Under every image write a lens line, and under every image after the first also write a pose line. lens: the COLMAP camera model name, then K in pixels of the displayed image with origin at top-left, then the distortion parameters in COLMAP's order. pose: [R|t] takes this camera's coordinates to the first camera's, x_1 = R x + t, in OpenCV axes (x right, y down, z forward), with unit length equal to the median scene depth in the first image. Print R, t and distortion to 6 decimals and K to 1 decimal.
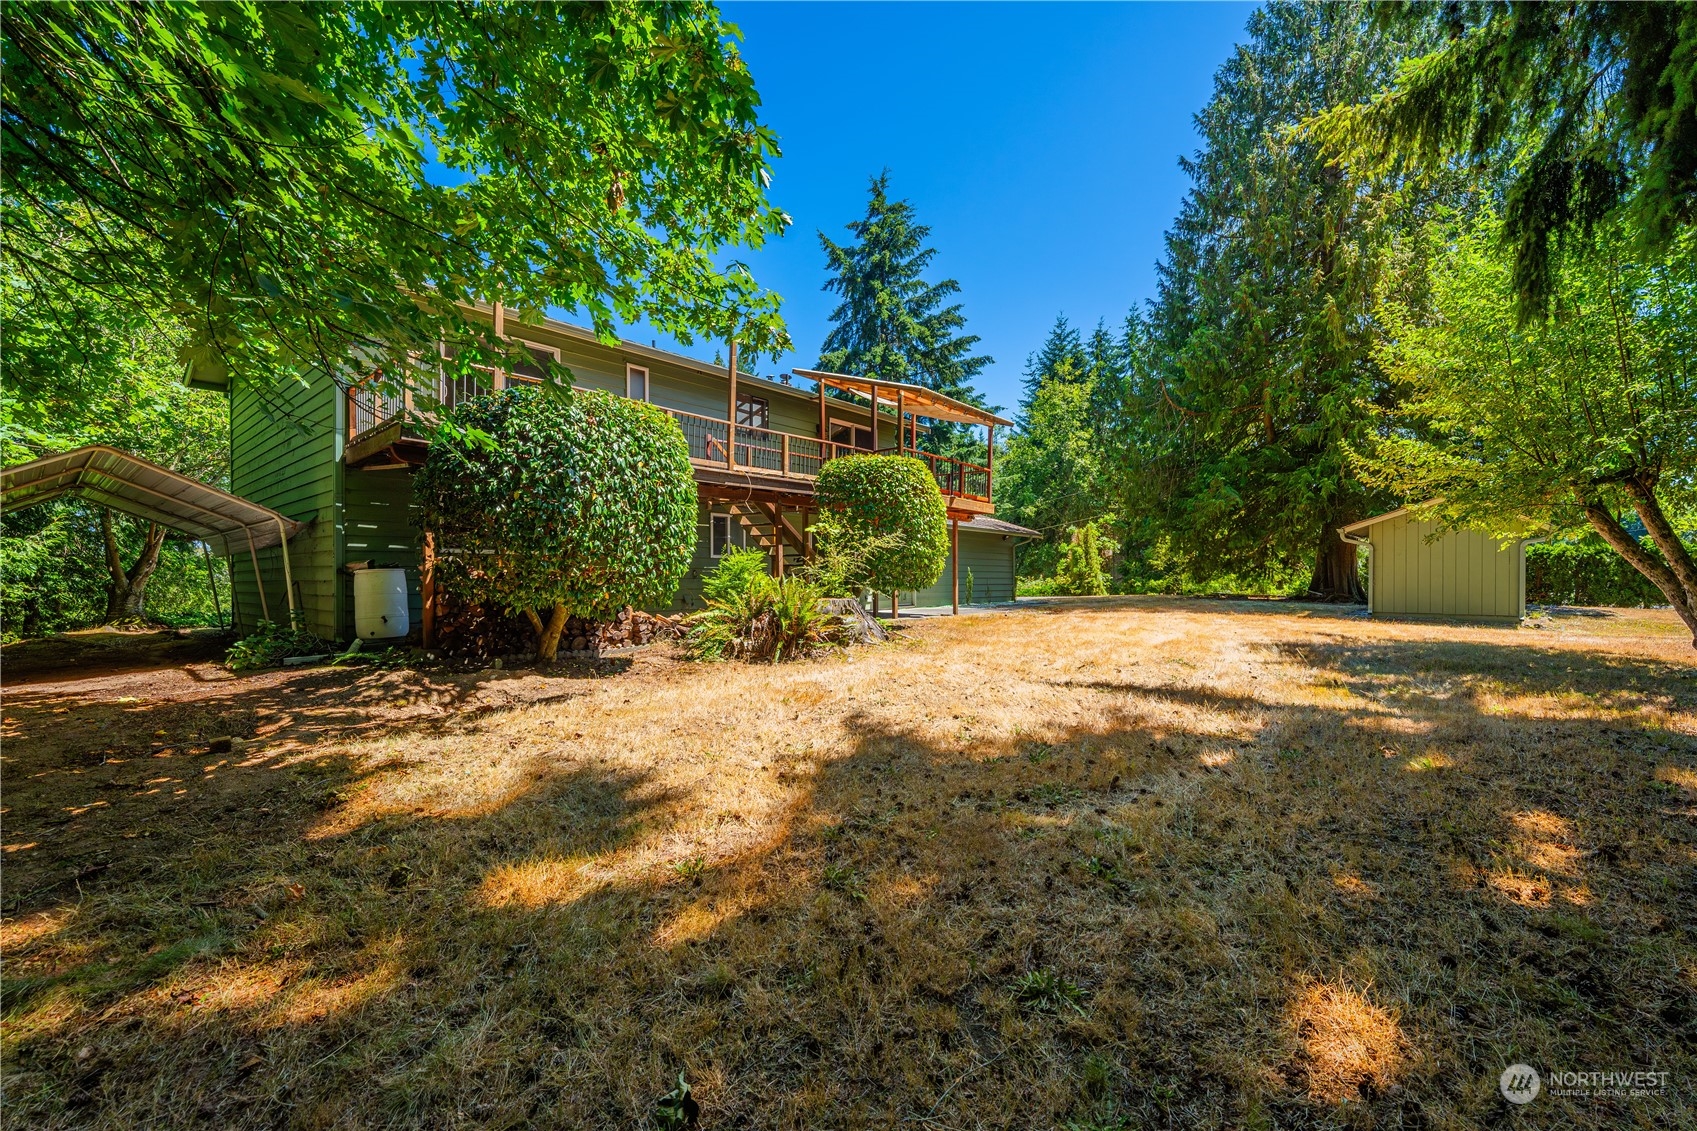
lens RADIAL K [[682.2, 0, 847.5], [0, 682.2, 568.0], [0, 0, 1]] dist [-0.004237, 0.000064]
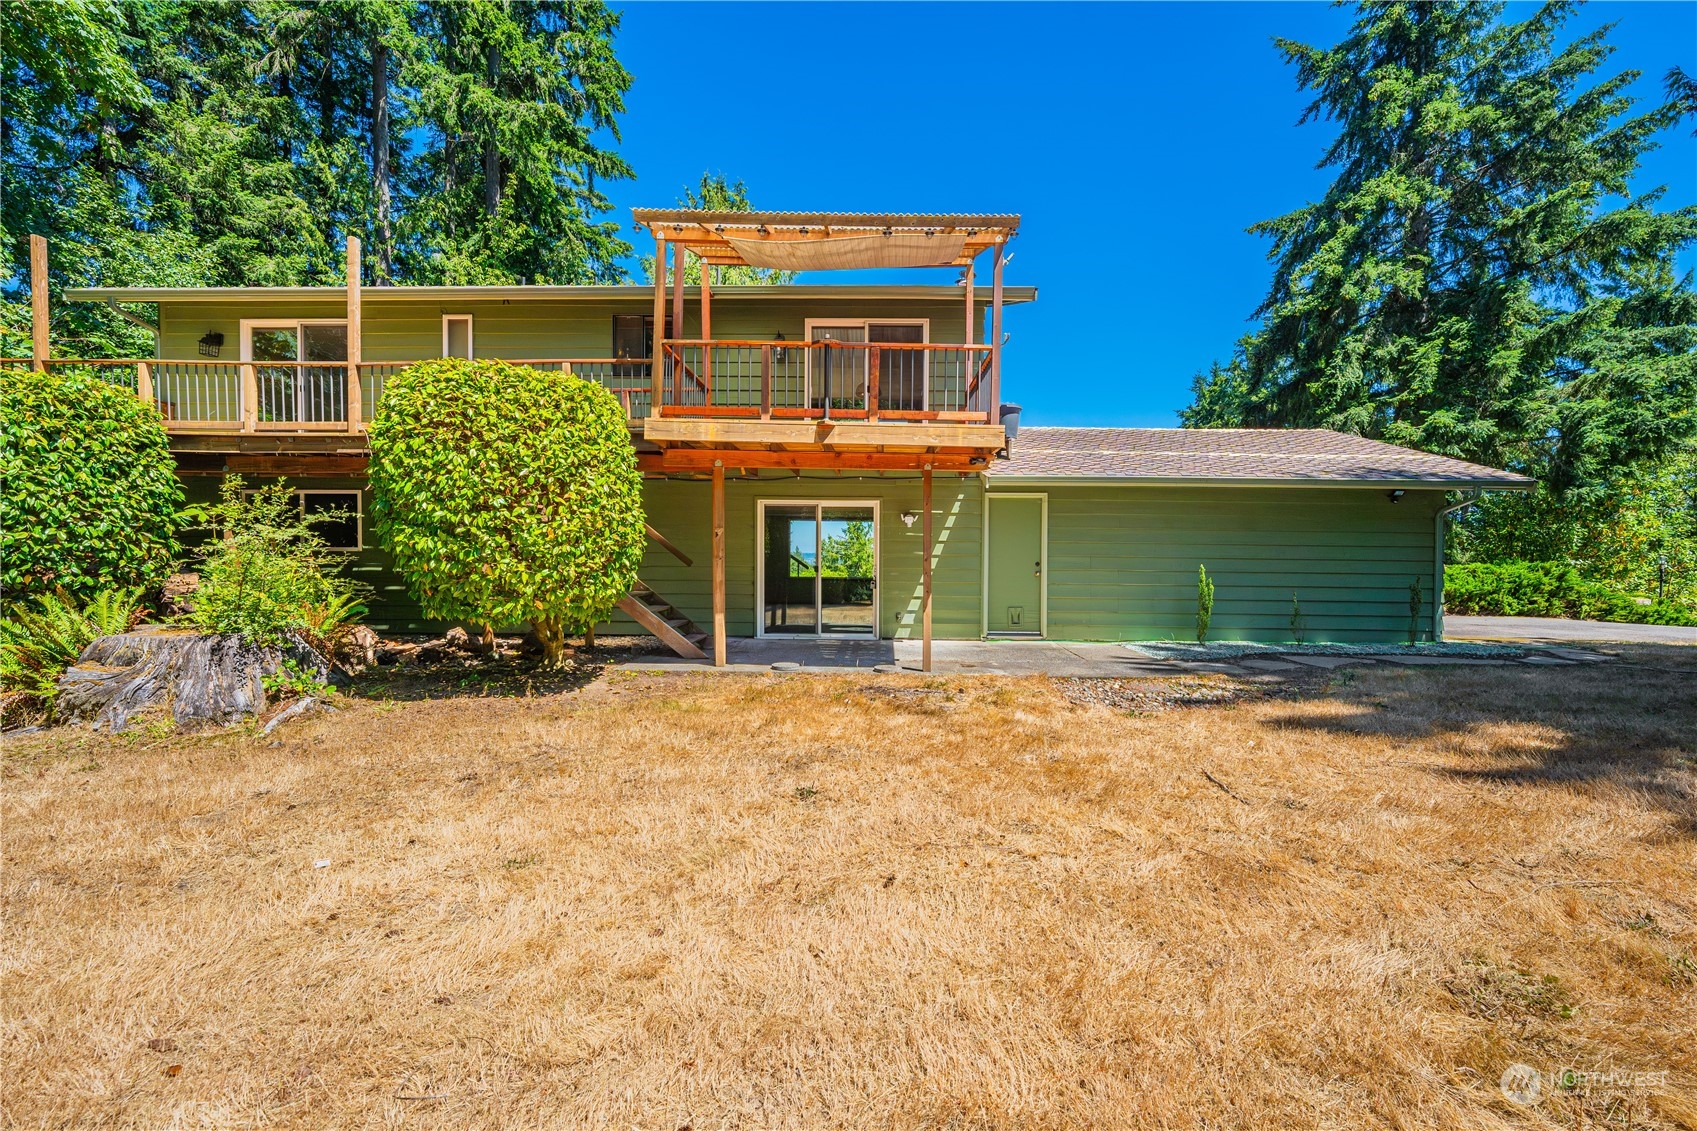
lens RADIAL K [[682.2, 0, 848.5], [0, 682.2, 561.7], [0, 0, 1]] dist [-0.004237, 0.000064]
pose [[0.648676, 0.019186, -0.760823, 0.198704], [-0.001101, 0.999705, 0.024271, -0.006890], [0.761064, -0.014906, 0.648506, 0.262701]]
